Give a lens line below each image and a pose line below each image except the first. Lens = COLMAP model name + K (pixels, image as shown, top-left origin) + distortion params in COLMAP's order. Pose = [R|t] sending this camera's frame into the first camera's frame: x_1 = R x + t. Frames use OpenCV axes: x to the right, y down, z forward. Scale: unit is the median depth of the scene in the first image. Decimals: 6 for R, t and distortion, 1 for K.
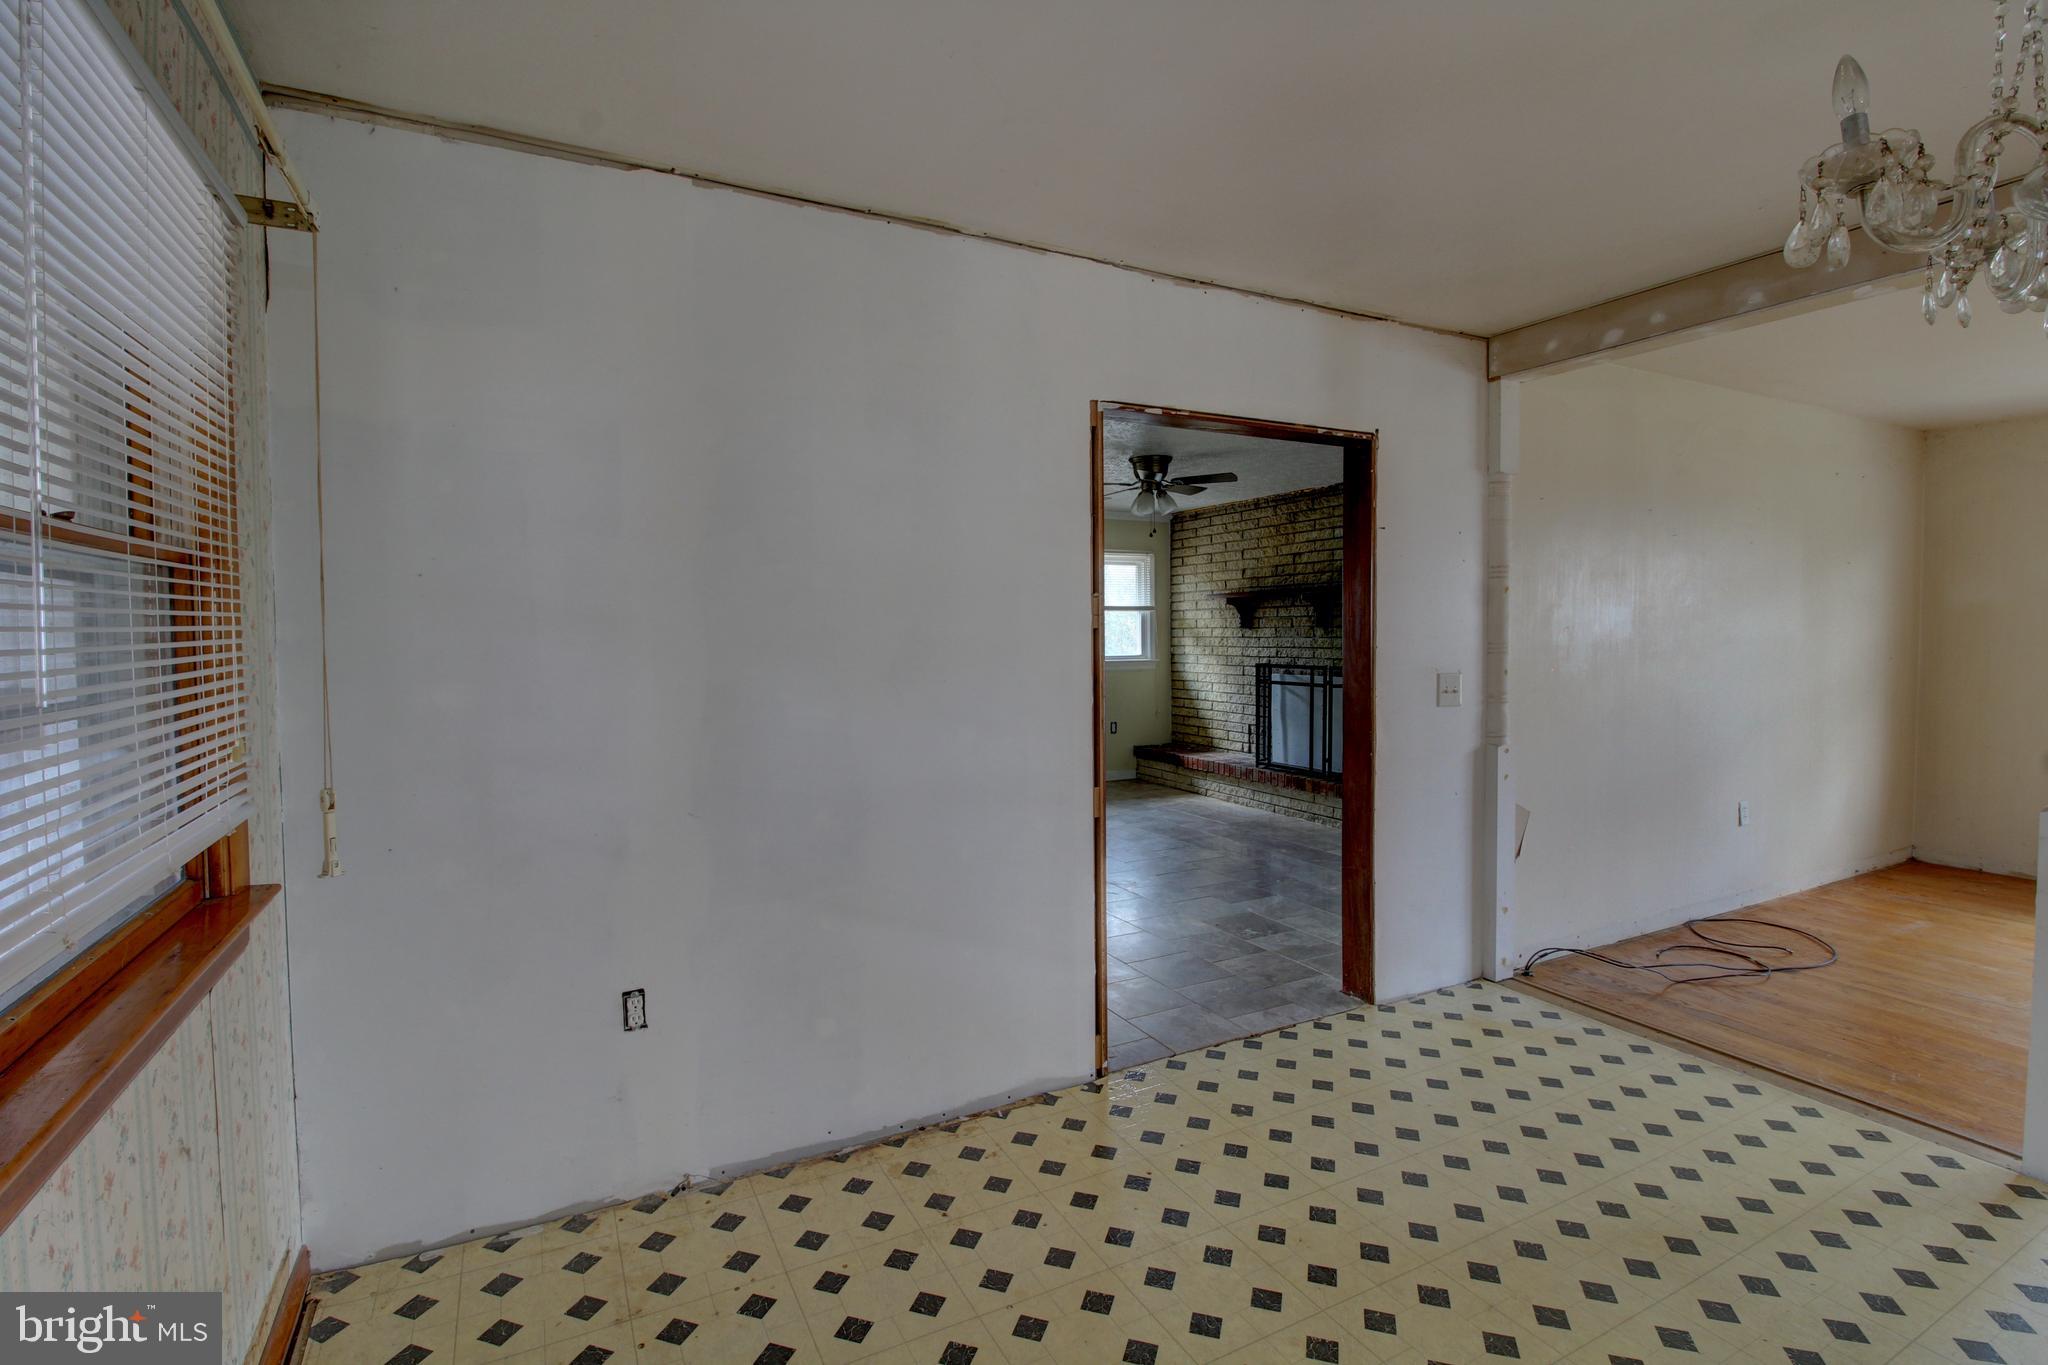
lens RADIAL K [[950.1, 0, 1019.7], [0, 950.1, 662.7], [0, 0, 1]] dist [0.000669, -0.005750]
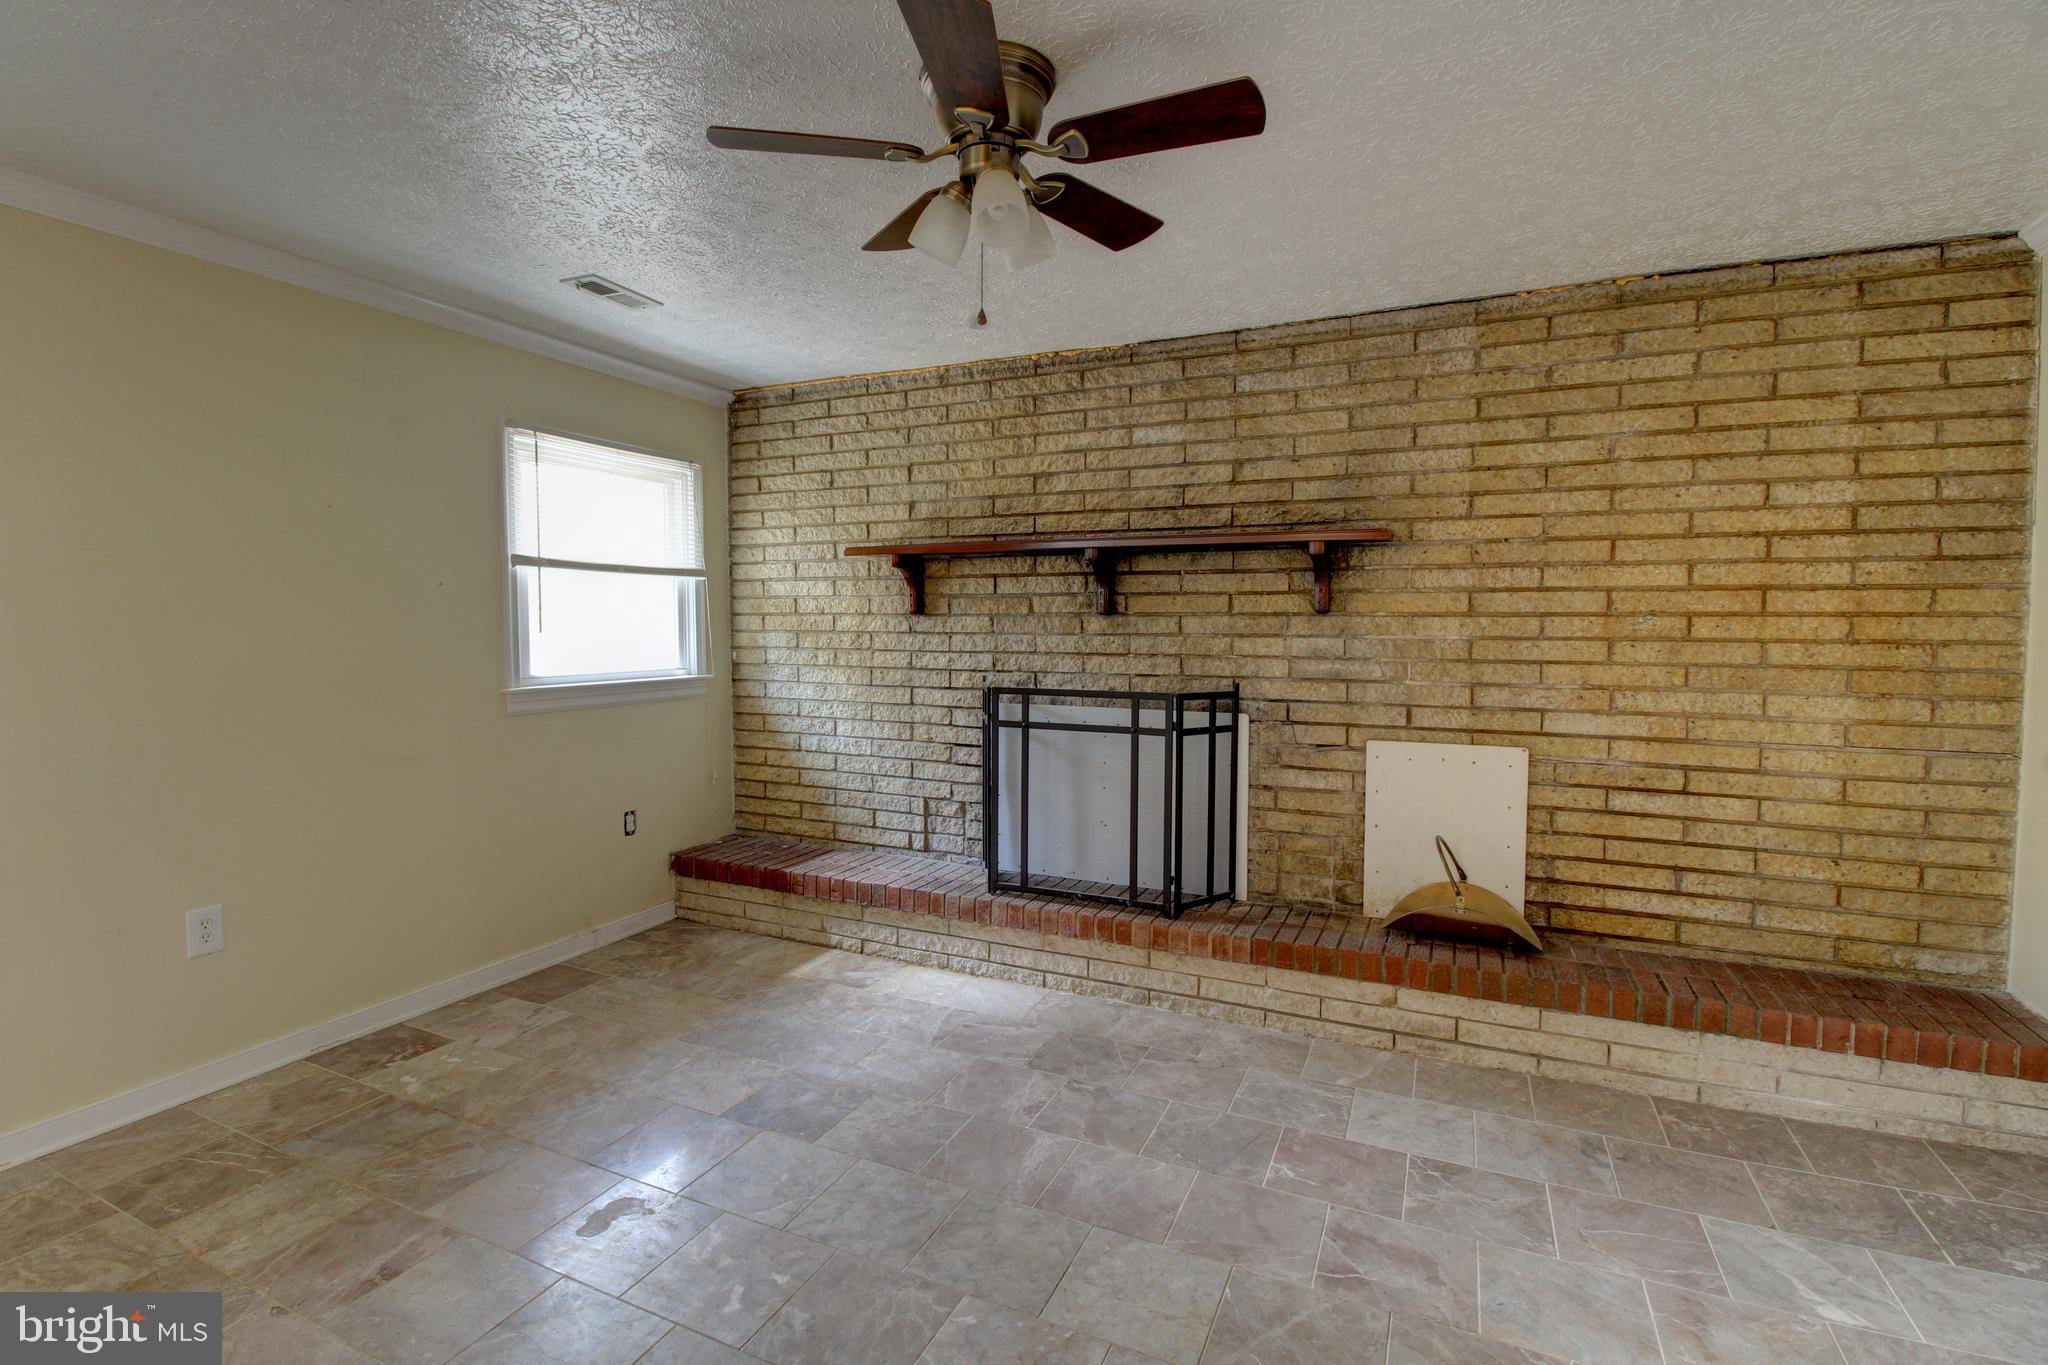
lens RADIAL K [[950.1, 0, 1019.7], [0, 950.1, 662.7], [0, 0, 1]] dist [0.000669, -0.005750]
pose [[0.790636, -0.018726, 0.612000, -0.038160], [0.011237, 0.999808, 0.016074, -0.017716], [-0.612183, -0.005832, 0.790694, 0.544211]]
